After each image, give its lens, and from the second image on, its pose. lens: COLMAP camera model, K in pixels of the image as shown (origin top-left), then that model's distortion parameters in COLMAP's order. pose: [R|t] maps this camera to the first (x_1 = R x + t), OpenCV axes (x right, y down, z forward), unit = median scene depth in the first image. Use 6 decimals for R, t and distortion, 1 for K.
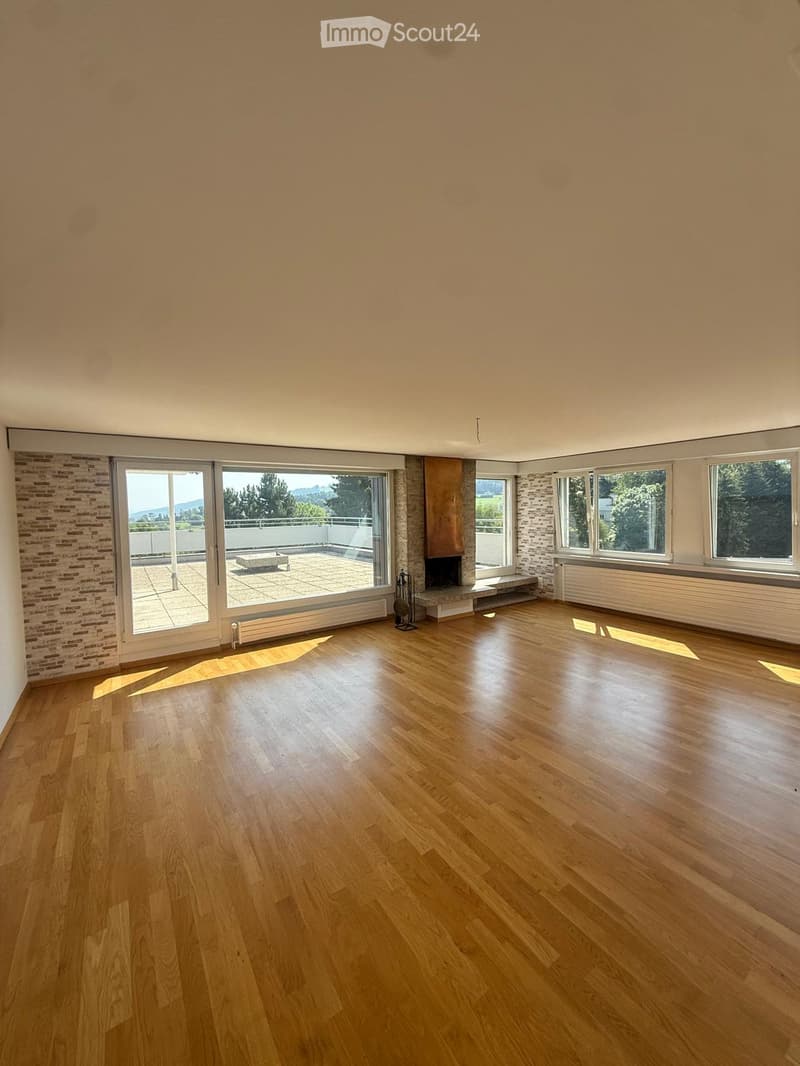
lens RADIAL K [[424.4, 0, 403.2], [0, 424.4, 530.4], [0, 0, 1]] dist [-0.000192, 0.000398]
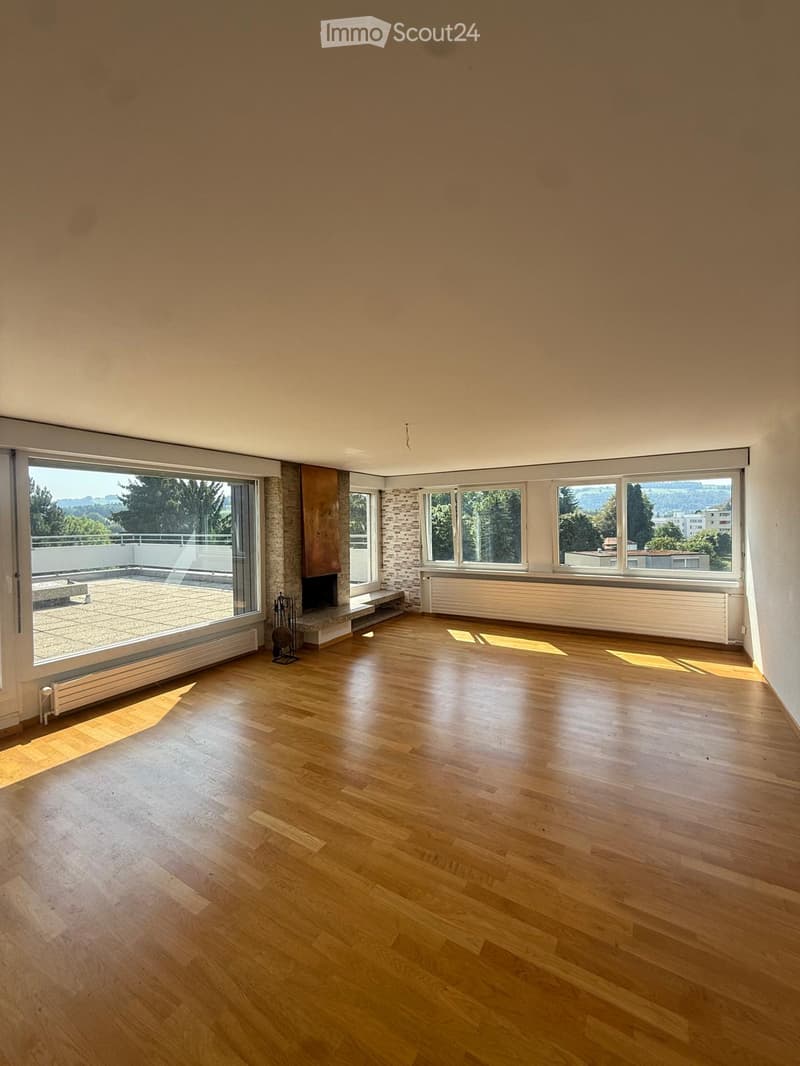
lens RADIAL K [[424.4, 0, 403.2], [0, 424.4, 530.4], [0, 0, 1]] dist [-0.000192, 0.000398]
pose [[0.906180, -0.001351, 0.422889, -0.133334], [0.017832, 0.999227, -0.035021, 0.000858], [-0.422515, 0.039276, 0.905504, 0.101337]]
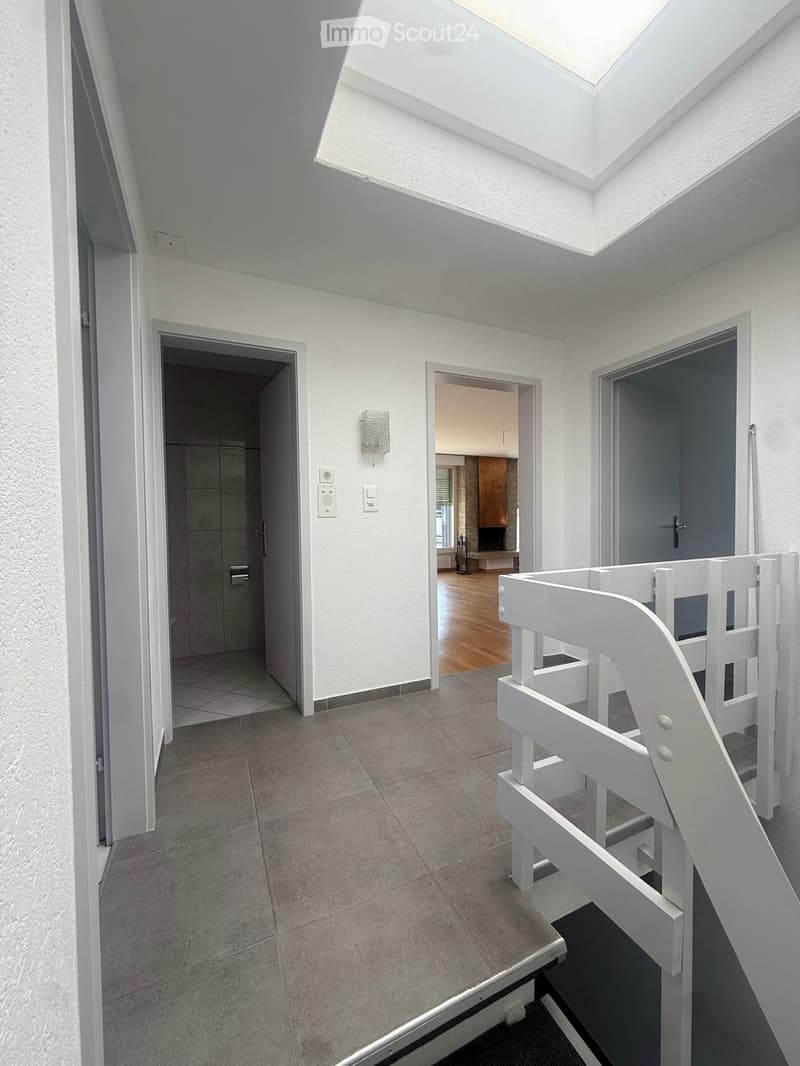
lens RADIAL K [[424.4, 0, 403.2], [0, 424.4, 530.4], [0, 0, 1]] dist [-0.000192, 0.000398]
pose [[0.986862, 0.013197, -0.161024, 0.032920], [-0.015417, 0.999802, -0.012548, 0.096945], [0.160826, 0.014866, 0.986871, -0.449585]]
